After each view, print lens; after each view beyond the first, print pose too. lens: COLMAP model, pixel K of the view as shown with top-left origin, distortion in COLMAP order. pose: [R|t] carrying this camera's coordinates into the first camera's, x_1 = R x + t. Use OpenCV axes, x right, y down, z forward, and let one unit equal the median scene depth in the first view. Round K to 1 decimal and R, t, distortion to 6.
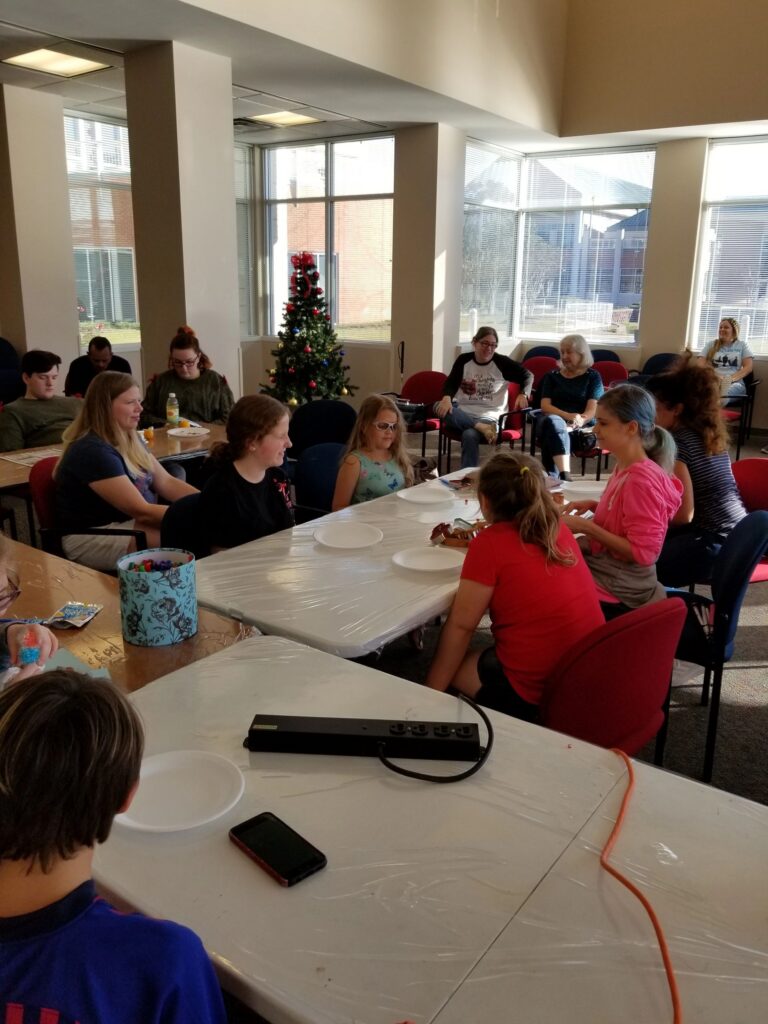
lens RADIAL K [[816.5, 0, 399.8], [0, 816.5, 506.1], [0, 0, 1]] dist [-0.008661, -0.008889]
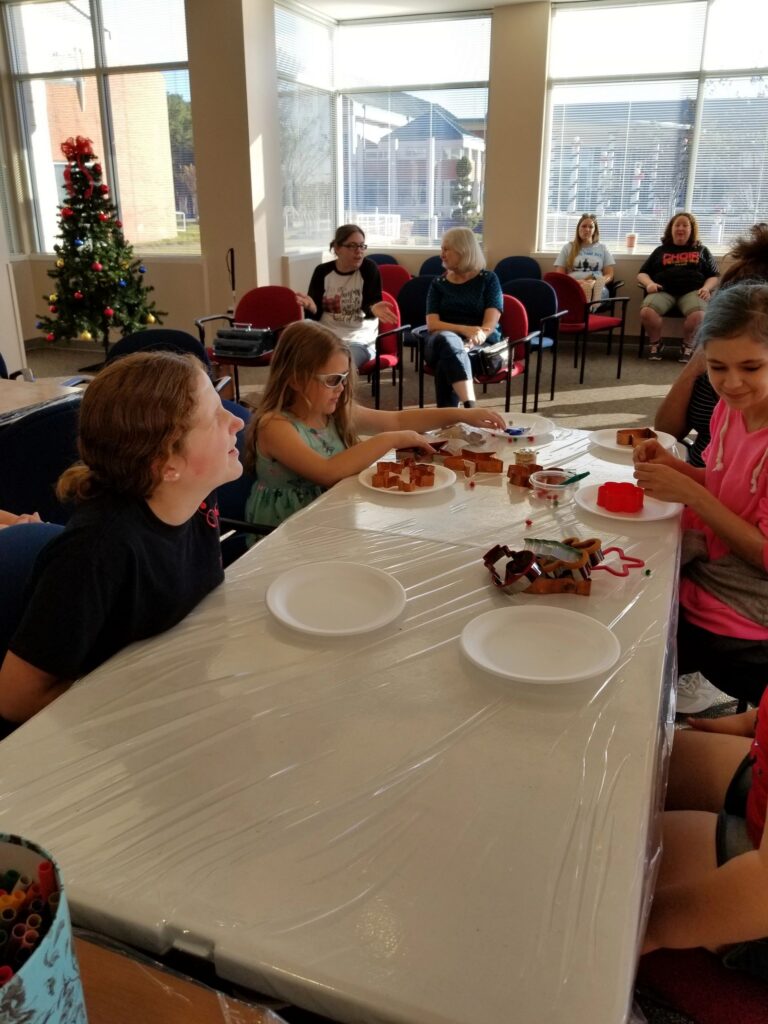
lens RADIAL K [[812.3, 0, 380.9], [0, 812.3, 488.9], [0, 0, 1]] dist [-0.008111, -0.010725]
pose [[0.968410, -0.102611, 0.227272, -0.048089], [0.085799, 0.992876, 0.082683, -0.023024], [-0.234137, -0.060571, 0.970315, 0.176136]]
